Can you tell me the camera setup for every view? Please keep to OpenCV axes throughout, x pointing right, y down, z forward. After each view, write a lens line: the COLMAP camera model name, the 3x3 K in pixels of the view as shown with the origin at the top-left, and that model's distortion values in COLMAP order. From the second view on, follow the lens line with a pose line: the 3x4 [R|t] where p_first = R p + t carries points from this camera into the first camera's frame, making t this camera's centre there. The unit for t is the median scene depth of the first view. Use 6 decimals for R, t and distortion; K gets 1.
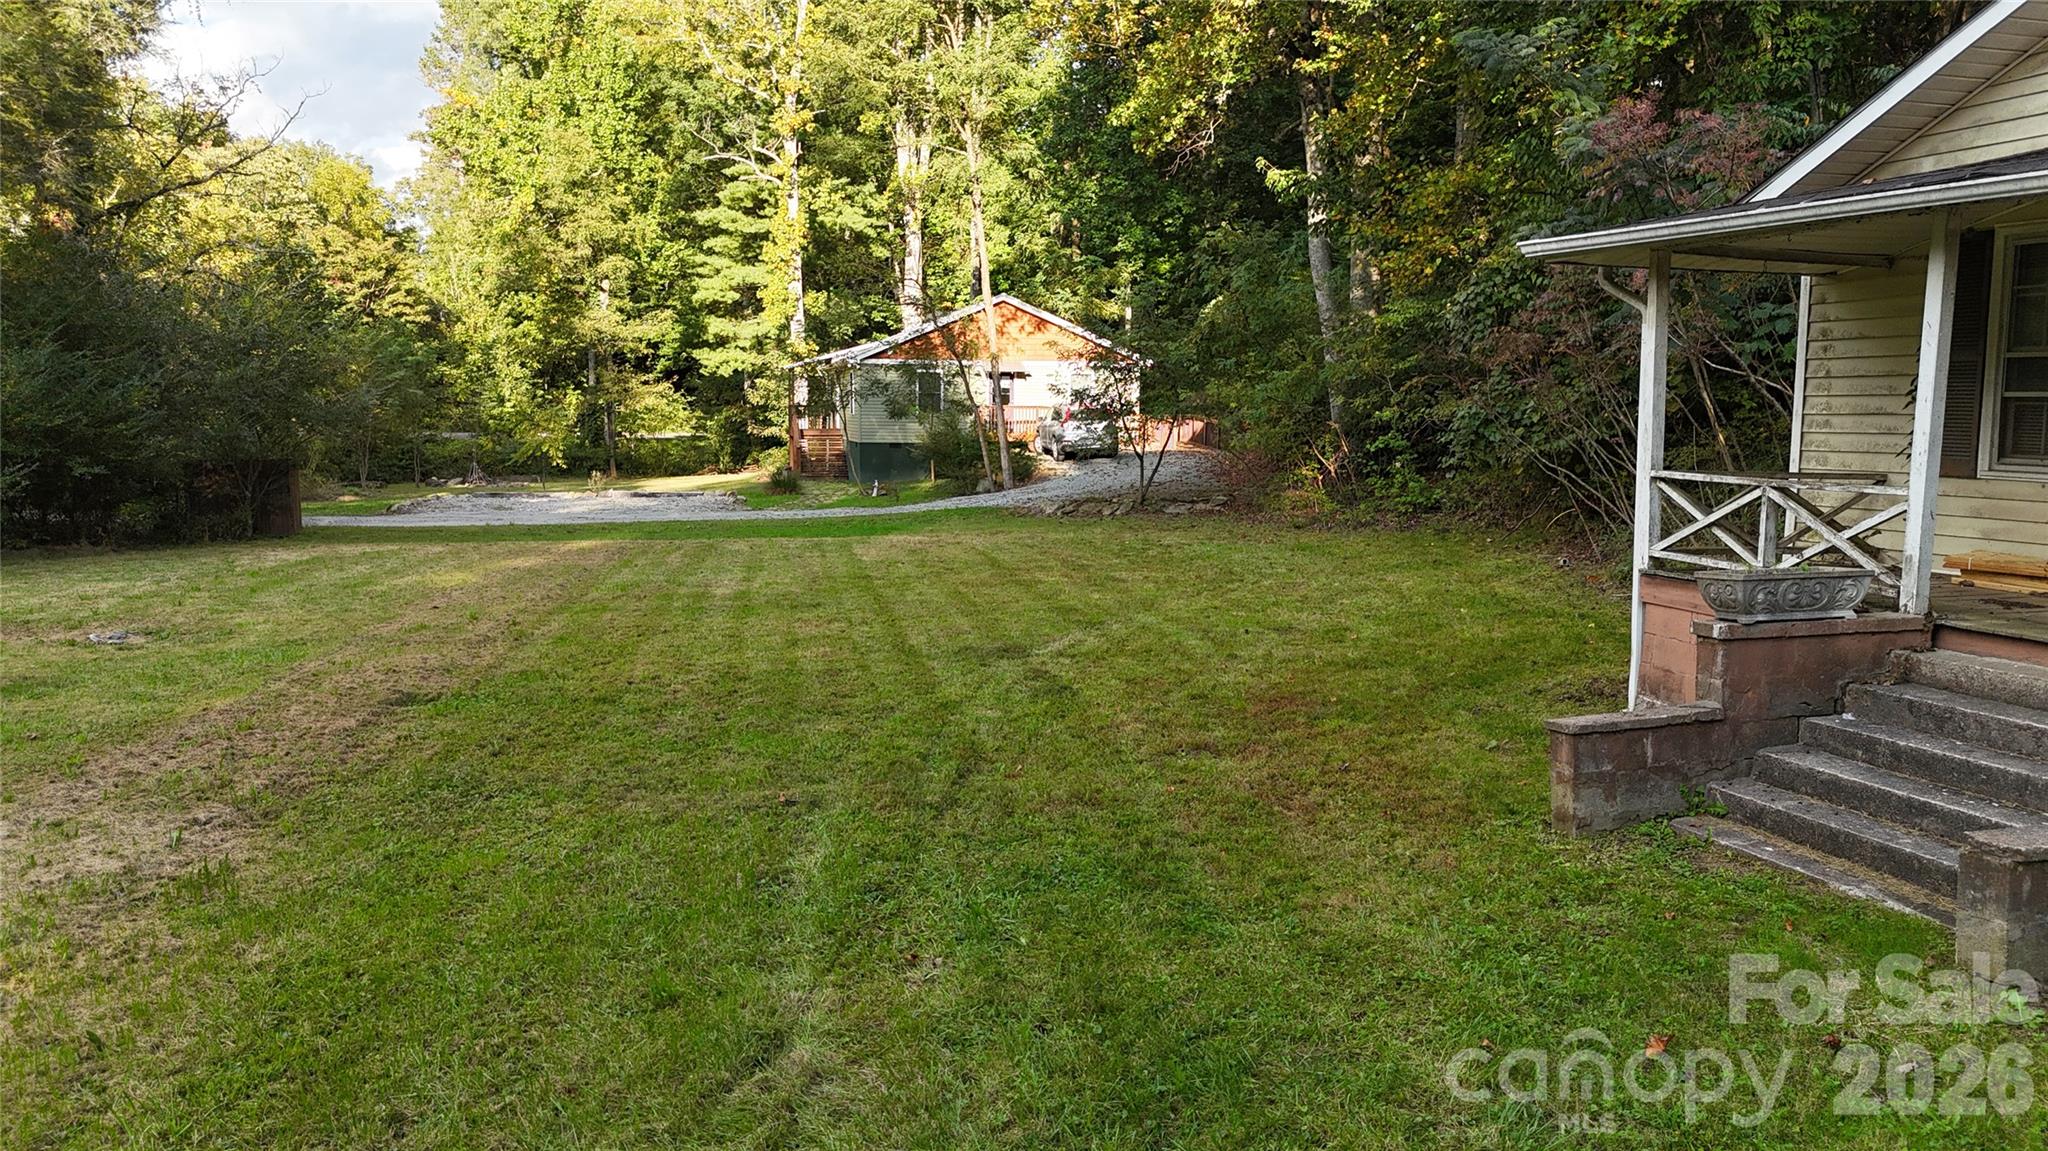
lens RADIAL K [[1513.7, 0, 1021.7], [0, 1513.7, 569.0], [0, 0, 1]] dist [0.104254, -0.100401]
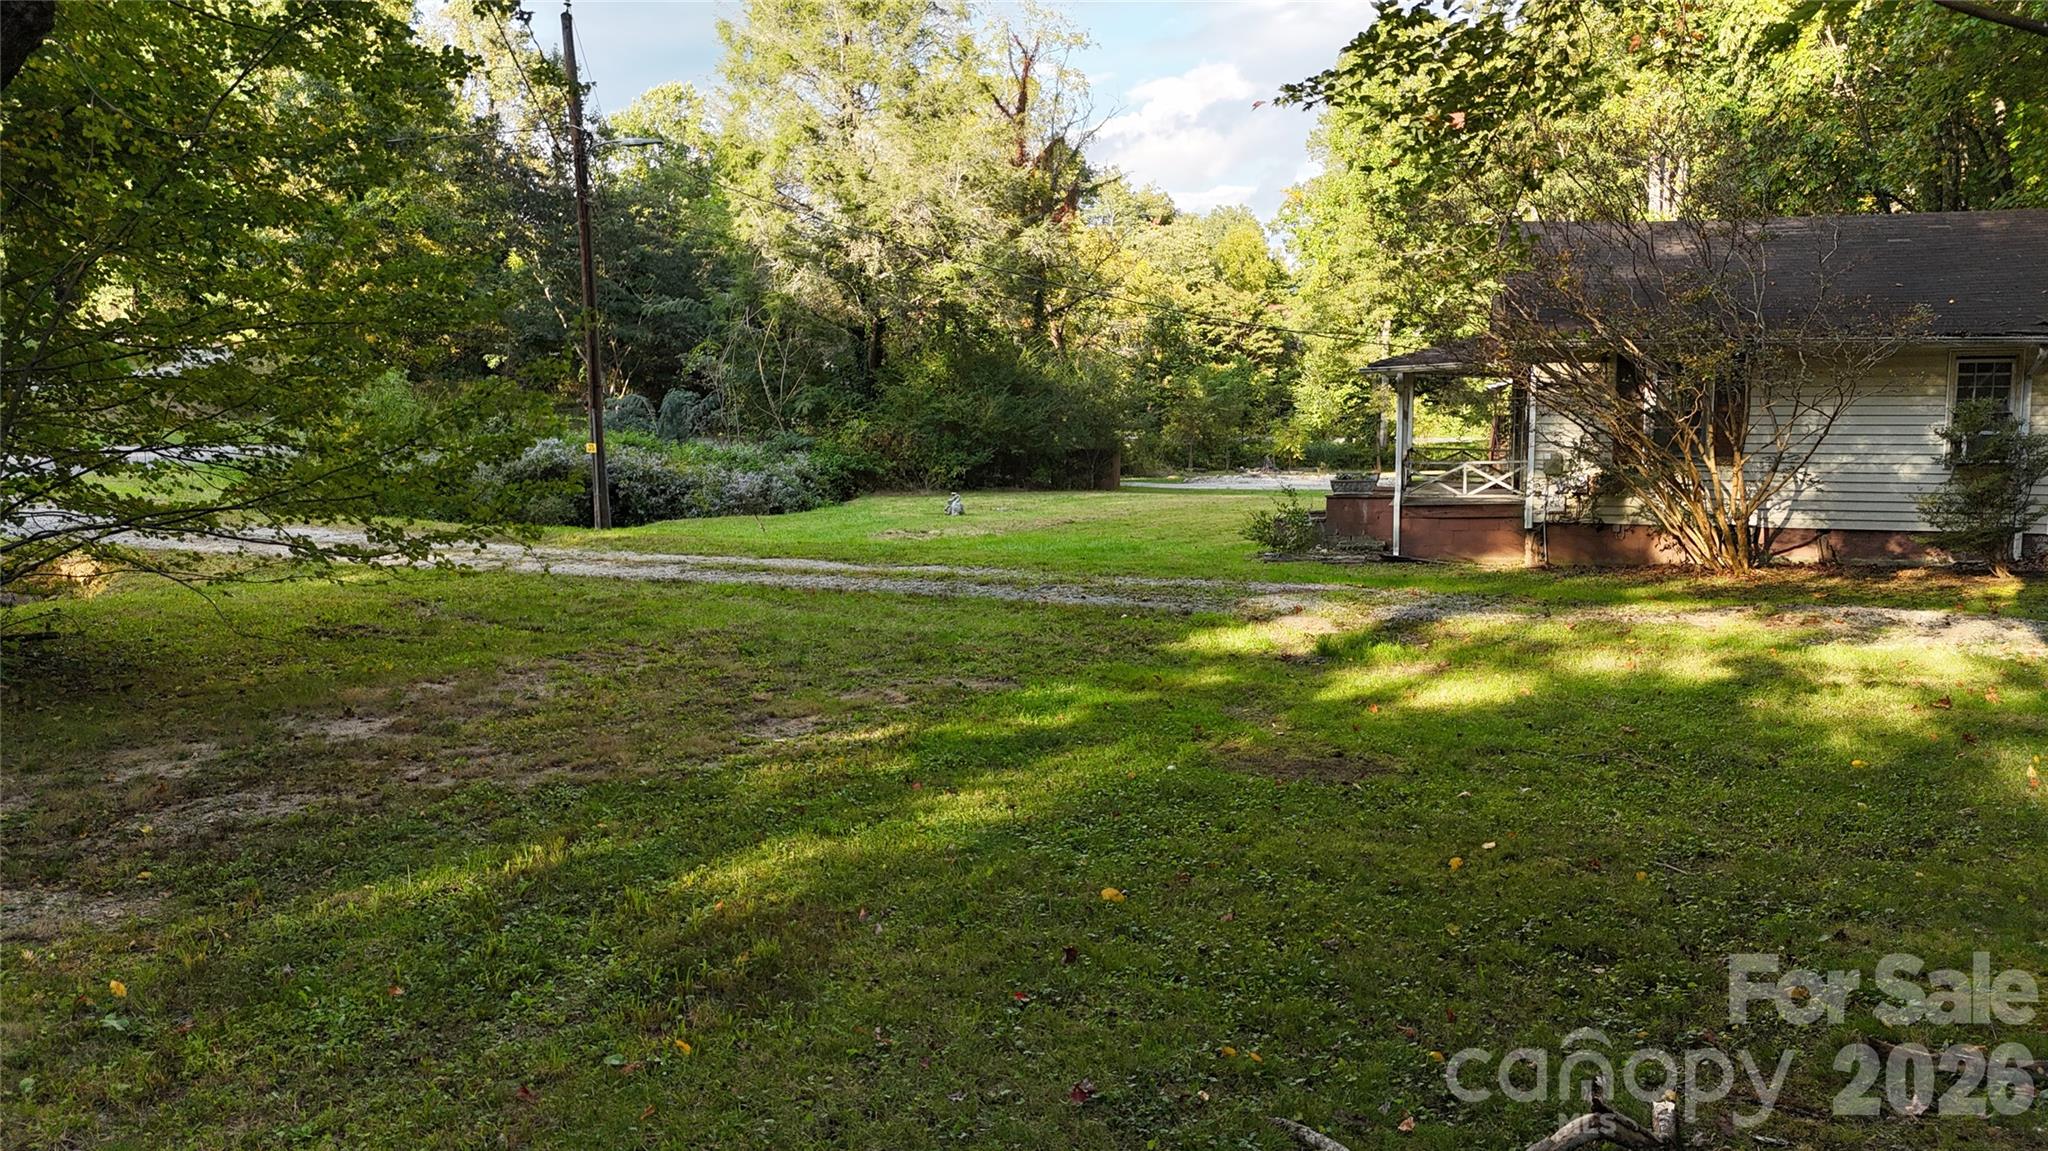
lens RADIAL K [[1513.7, 0, 1021.7], [0, 1513.7, 569.0], [0, 0, 1]] dist [0.104254, -0.100401]
pose [[0.833371, 0.060263, -0.549419, 0.190648], [-0.062556, 0.997935, 0.014572, 0.023027], [0.549162, 0.022225, 0.835420, -0.251012]]
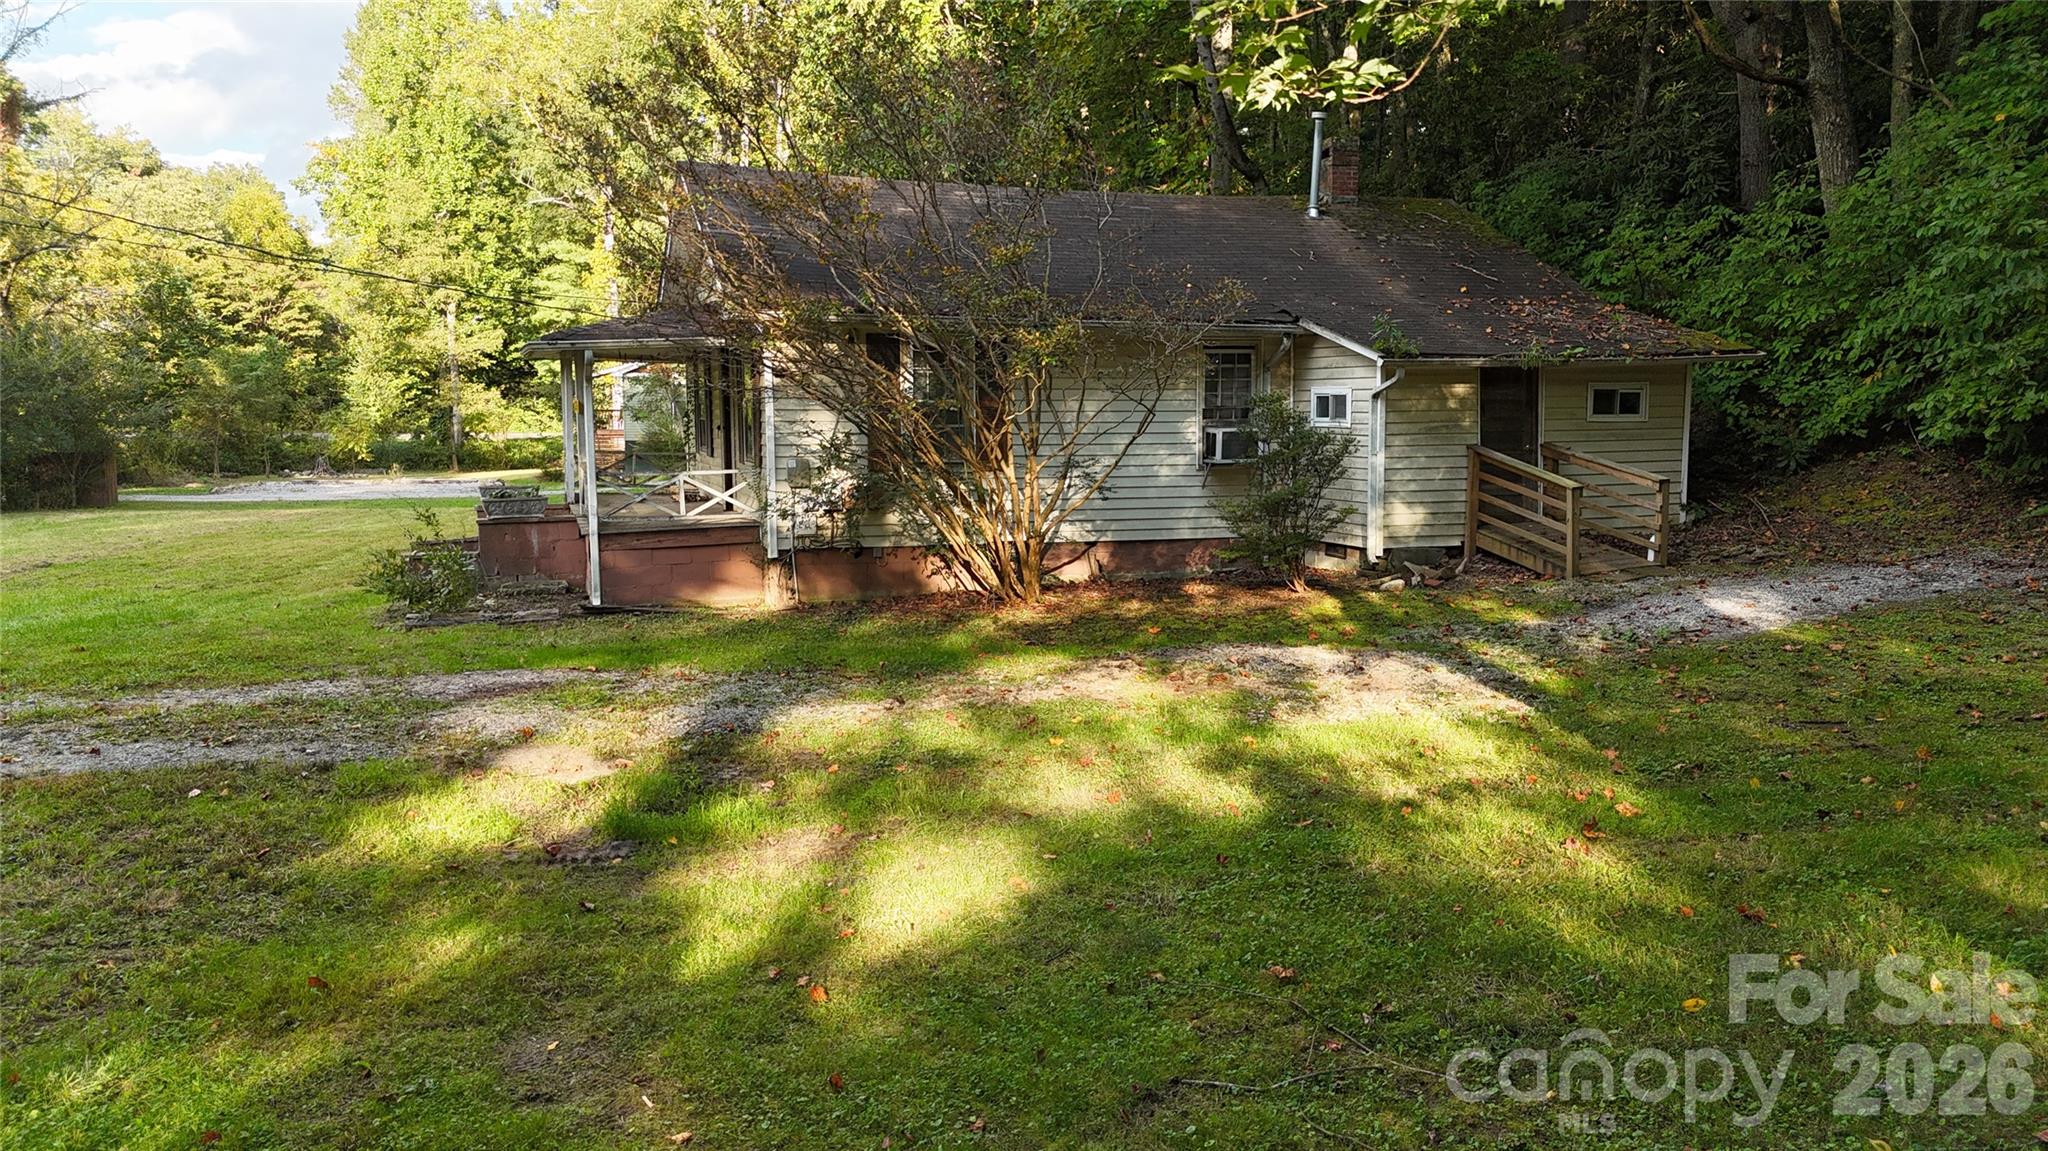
lens RADIAL K [[1513.7, 0, 1021.7], [0, 1513.7, 569.0], [0, 0, 1]] dist [0.104254, -0.100401]
pose [[0.999917, -0.000435, 0.012902, 0.144481], [0.000444, 1.000000, -0.000643, 0.015435], [-0.012902, 0.000649, 0.999917, -0.178077]]
